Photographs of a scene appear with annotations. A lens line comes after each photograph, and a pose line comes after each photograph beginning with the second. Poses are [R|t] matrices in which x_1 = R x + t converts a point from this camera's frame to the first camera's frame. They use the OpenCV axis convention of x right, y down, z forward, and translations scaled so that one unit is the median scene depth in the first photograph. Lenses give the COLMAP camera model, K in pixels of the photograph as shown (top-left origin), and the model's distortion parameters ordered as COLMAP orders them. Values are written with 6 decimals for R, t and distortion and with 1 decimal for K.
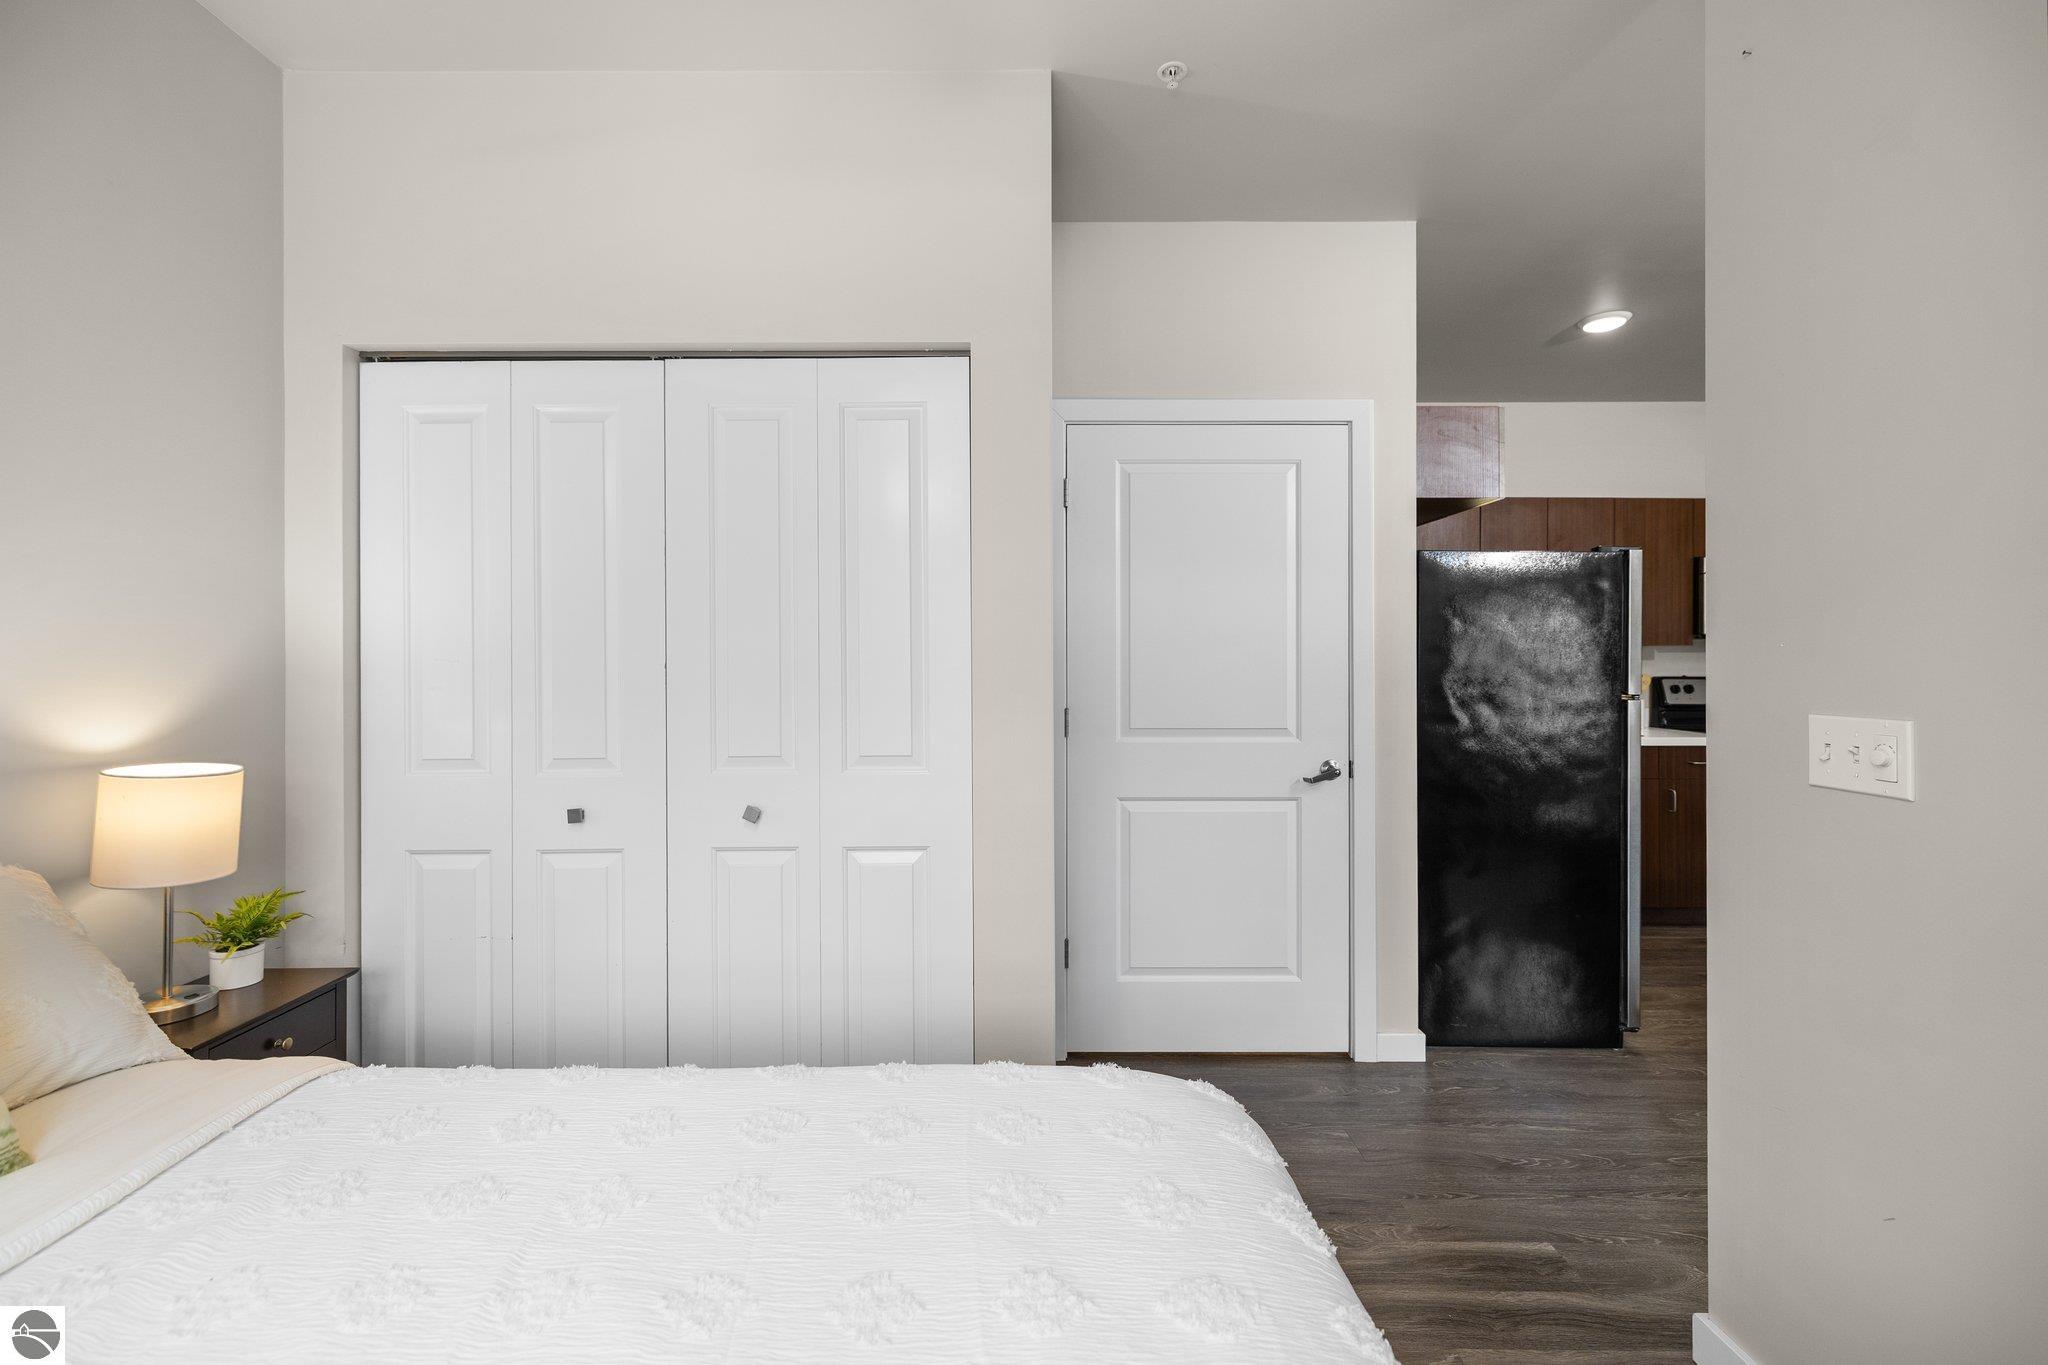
lens RADIAL K [[863.3, 0, 1022.4], [0, 863.3, 664.6], [0, 0, 1]] dist [0.001916, 0.000264]
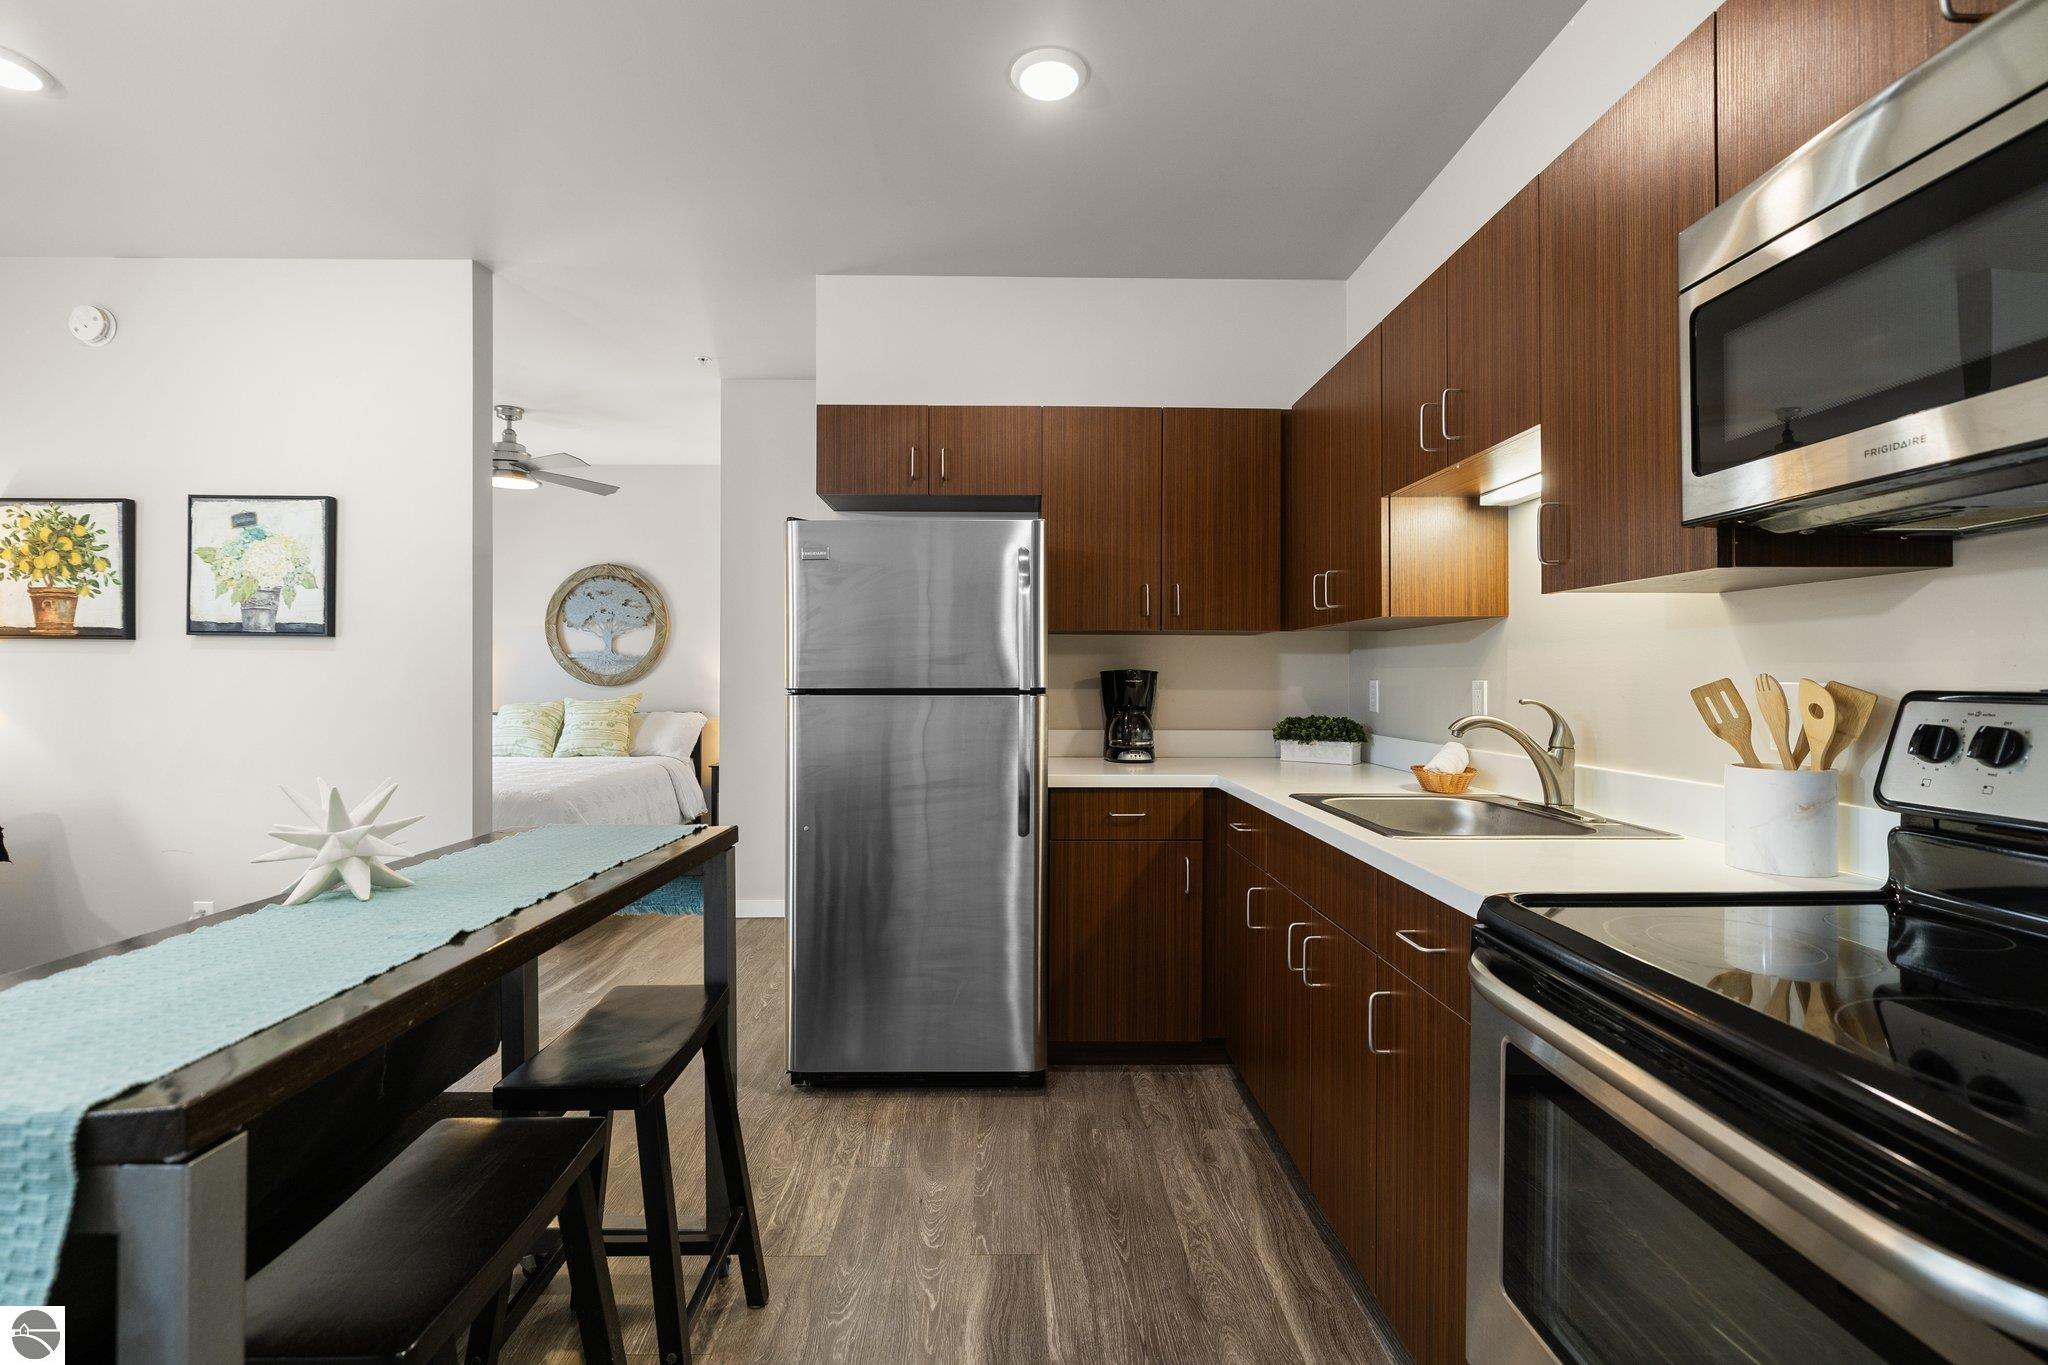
lens RADIAL K [[916.6, 0, 1008.8], [0, 916.6, 677.0], [0, 0, 1]] dist [-0.002208, -0.000493]
pose [[0.007259, 0.000828, -0.999973, 1.048111], [-0.004769, 0.999988, 0.000794, 0.011911], [0.999962, 0.004763, 0.007262, 0.776073]]
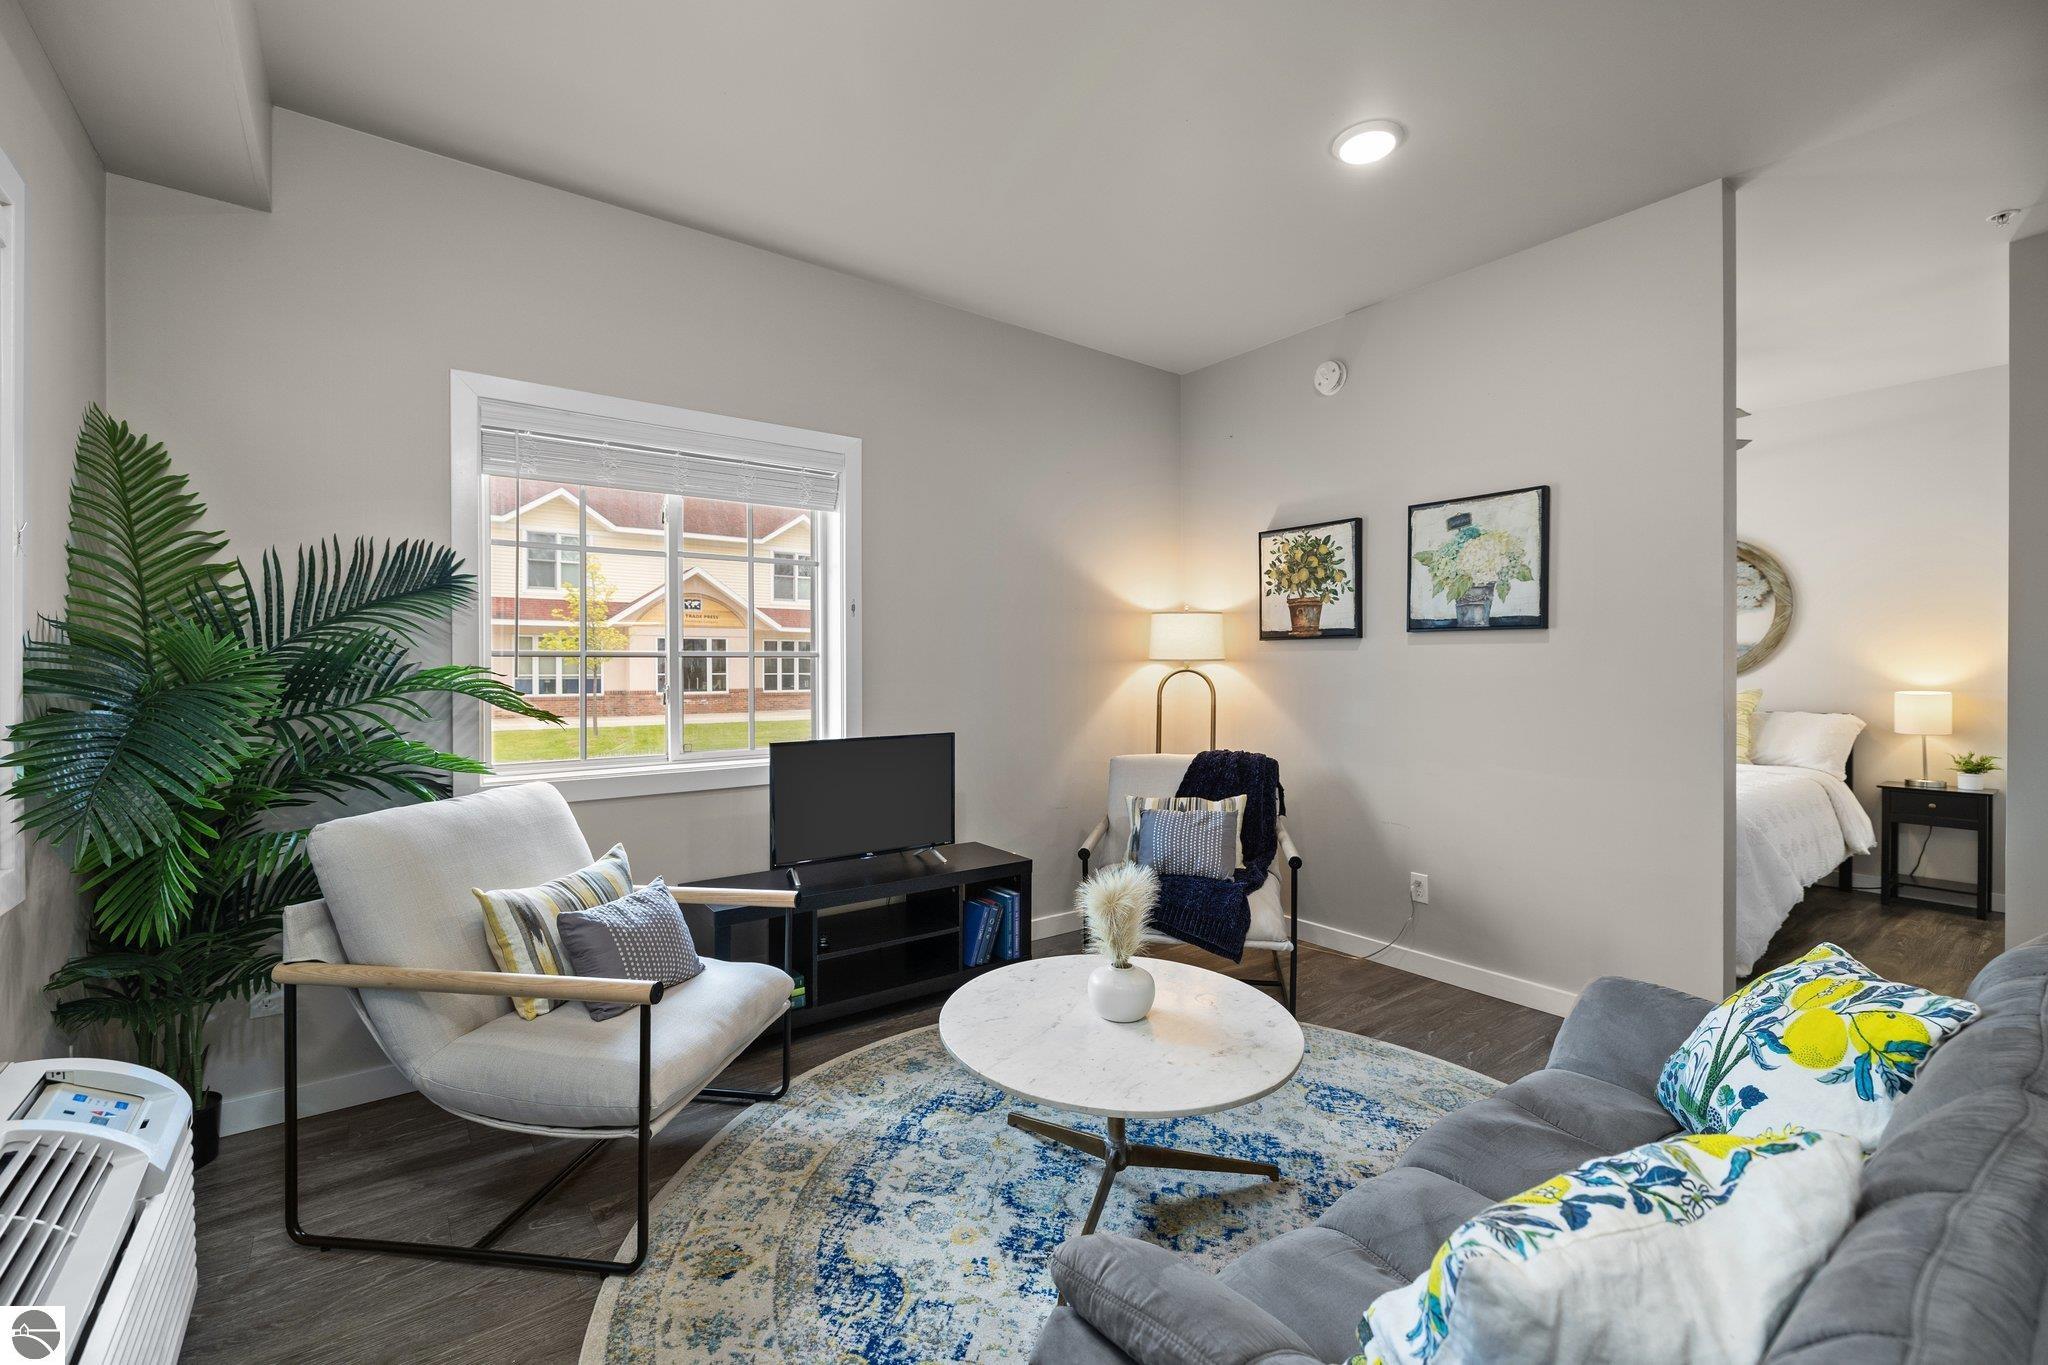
lens RADIAL K [[854.4, 0, 1017.4], [0, 854.4, 672.6], [0, 0, 1]] dist [0.000637, 0.000016]
pose [[-0.803773, 0.004754, -0.594916, 1.042823], [0.000569, 0.999974, 0.007223, 0.012179], [0.594935, 0.005467, -0.803755, 0.529002]]
